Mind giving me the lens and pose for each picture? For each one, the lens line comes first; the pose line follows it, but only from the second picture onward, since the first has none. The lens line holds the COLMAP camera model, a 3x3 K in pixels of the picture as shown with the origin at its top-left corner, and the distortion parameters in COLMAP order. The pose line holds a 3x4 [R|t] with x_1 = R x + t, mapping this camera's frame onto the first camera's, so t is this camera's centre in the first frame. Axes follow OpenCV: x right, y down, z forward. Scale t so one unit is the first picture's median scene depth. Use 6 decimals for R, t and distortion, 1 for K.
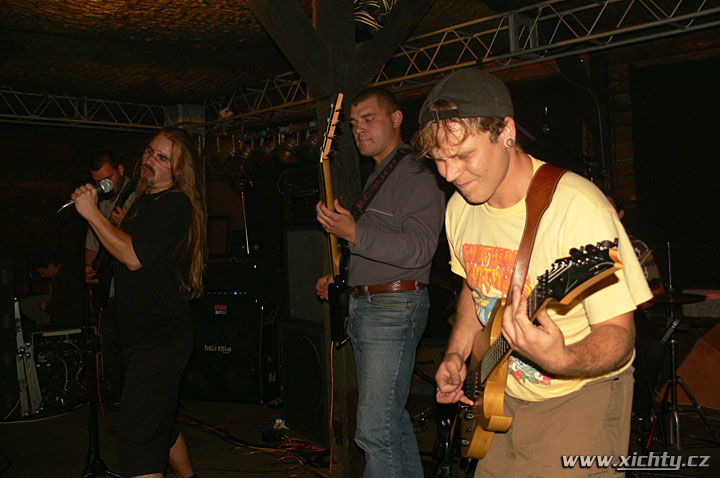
lens RADIAL K [[733.0, 0, 360.0], [0, 733.0, 239.0], [0, 0, 1]] dist [-0.224727, 0.254622]
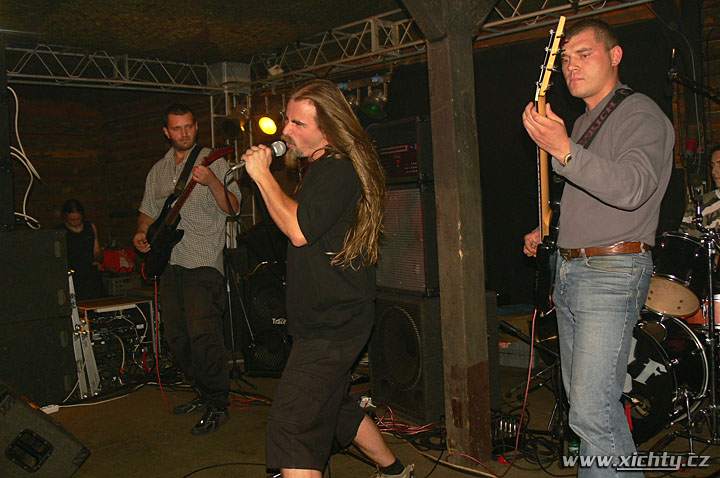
lens RADIAL K [[733.6, 0, 360.0], [0, 733.6, 239.0], [0, 0, 1]] dist [-0.221557, 0.270250]
pose [[0.999750, -0.017430, -0.014030, -0.094305], [0.018055, 0.998791, 0.045723, 0.004935], [0.013216, -0.045965, 0.998856, 0.074584]]
